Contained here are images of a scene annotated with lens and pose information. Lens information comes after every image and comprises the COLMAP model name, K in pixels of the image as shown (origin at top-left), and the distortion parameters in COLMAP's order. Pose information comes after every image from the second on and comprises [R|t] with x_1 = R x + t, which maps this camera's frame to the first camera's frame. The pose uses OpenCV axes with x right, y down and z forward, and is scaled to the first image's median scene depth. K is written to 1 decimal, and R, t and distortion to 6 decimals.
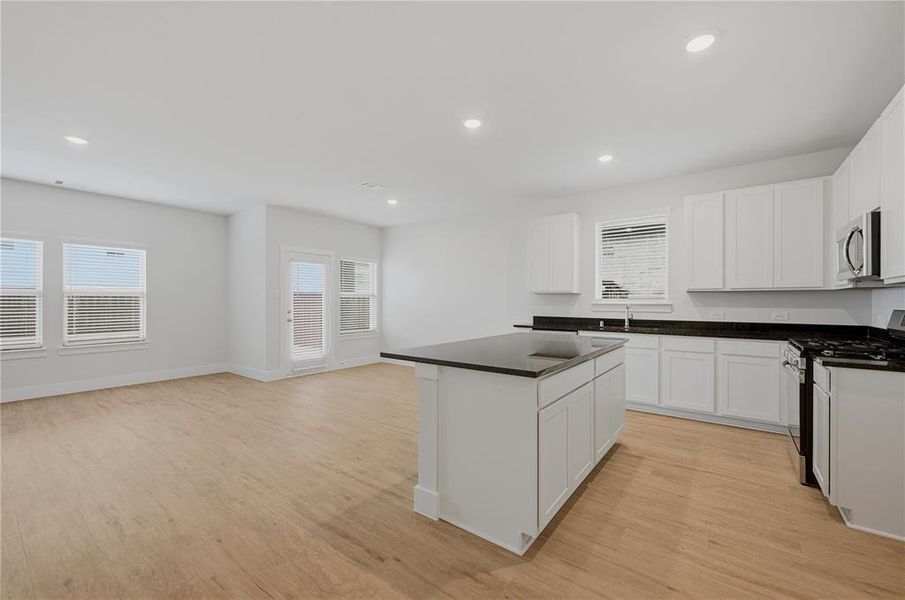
lens RADIAL K [[369.1, 0, 454.5], [0, 369.1, 300.5], [0, 0, 1]] dist [0.000448, -0.000383]
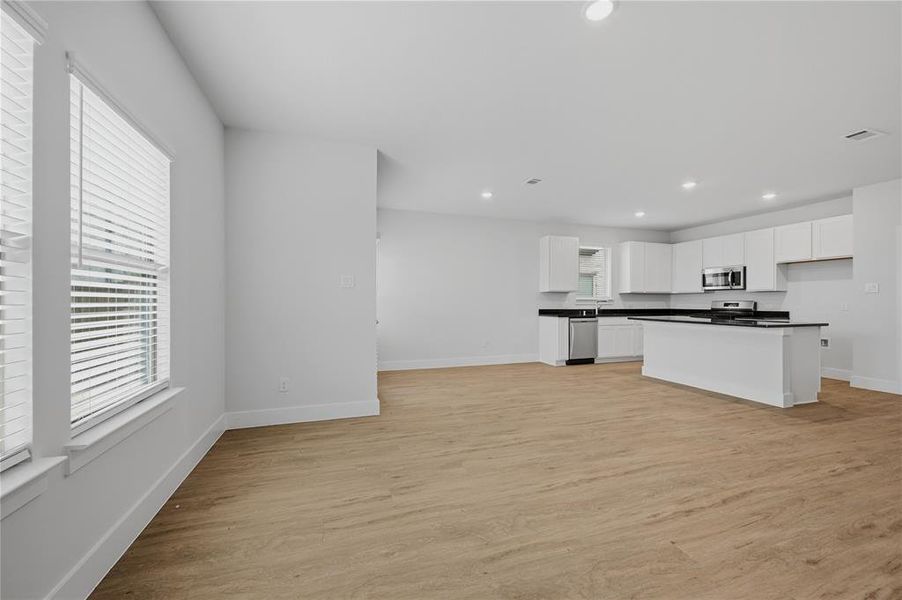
lens RADIAL K [[355.9, 0, 456.1], [0, 355.9, 301.5], [0, 0, 1]] dist [-0.000188, -0.000209]
pose [[0.564108, 0.002042, 0.825698, -1.396561], [-0.003353, 0.999994, -0.000183, 0.022862], [-0.825694, -0.002666, 0.564112, 0.752551]]
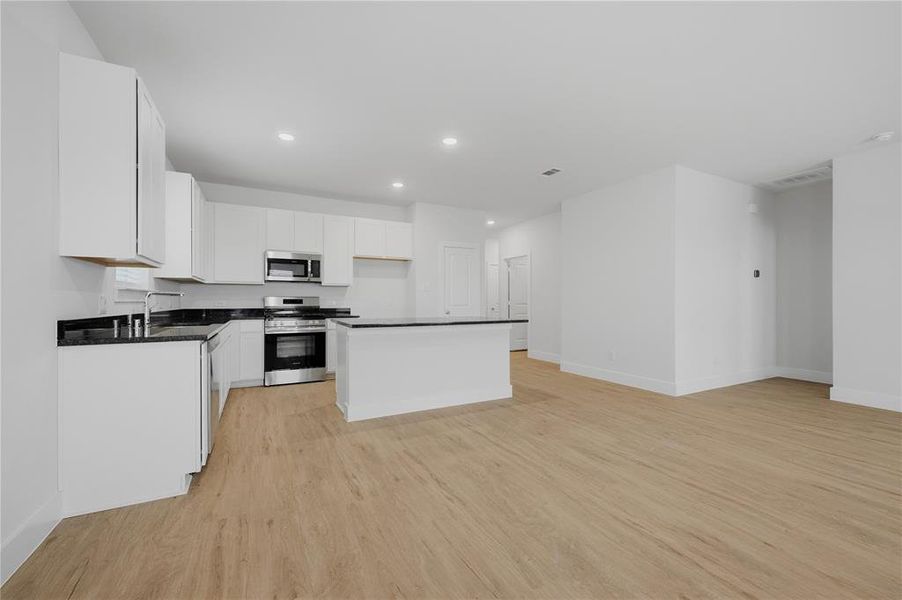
lens RADIAL K [[367.9, 0, 453.0], [0, 367.9, 300.5], [0, 0, 1]] dist [0.000448, -0.000383]
pose [[-0.902004, -0.000750, 0.431726, -0.372882], [-0.002779, 0.999988, -0.004070, 0.034693], [-0.431718, -0.004871, -0.901995, 1.625103]]
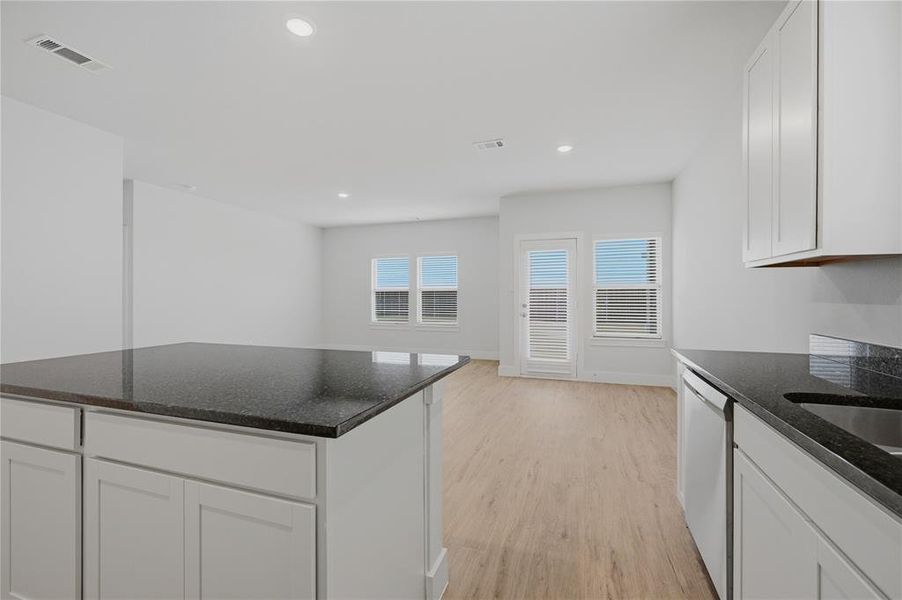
lens RADIAL K [[400.0, 0, 451.0], [0, 400.0, 300.0], [0, 0, 1]] dist [0.008591, -0.000299]
pose [[0.306454, 0.006626, -0.951862, 0.640391], [0.006043, 0.999942, 0.008906, 0.010890], [0.951866, -0.008482, 0.306396, 0.818177]]
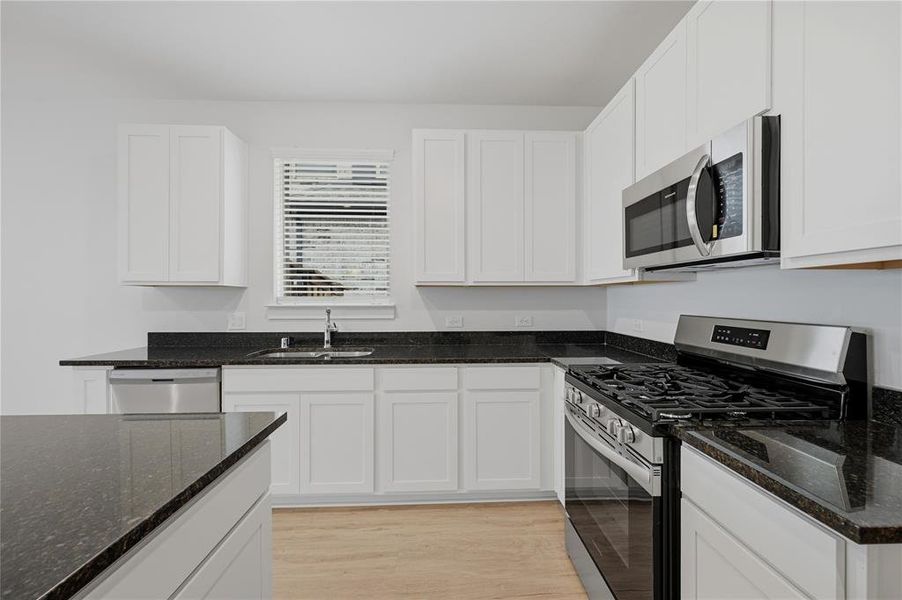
lens RADIAL K [[367.9, 0, 453.0], [0, 367.9, 300.5], [0, 0, 1]] dist [0.000448, -0.000383]
pose [[0.773499, -0.008881, 0.633736, 0.306196], [0.001160, 0.999920, 0.012596, -0.007334], [-0.633797, -0.009008, 0.773447, 0.517569]]
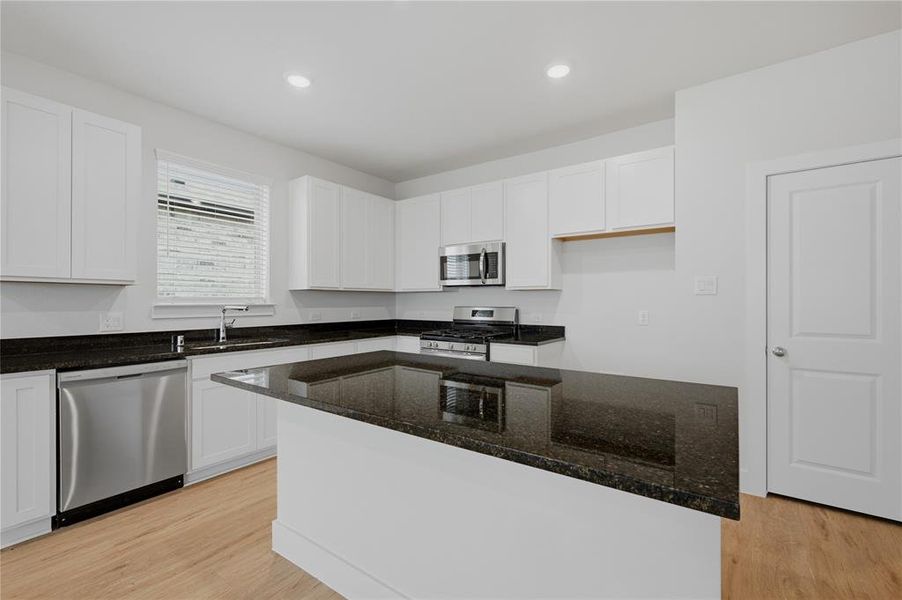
lens RADIAL K [[400.0, 0, 451.0], [0, 400.0, 300.0], [0, 0, 1]] dist [0.008591, -0.000299]
pose [[-0.015455, 0.001423, 0.999880, -0.296289], [-0.003209, 0.999994, -0.001473, -0.000227], [-0.999875, -0.003232, -0.015451, 0.725328]]
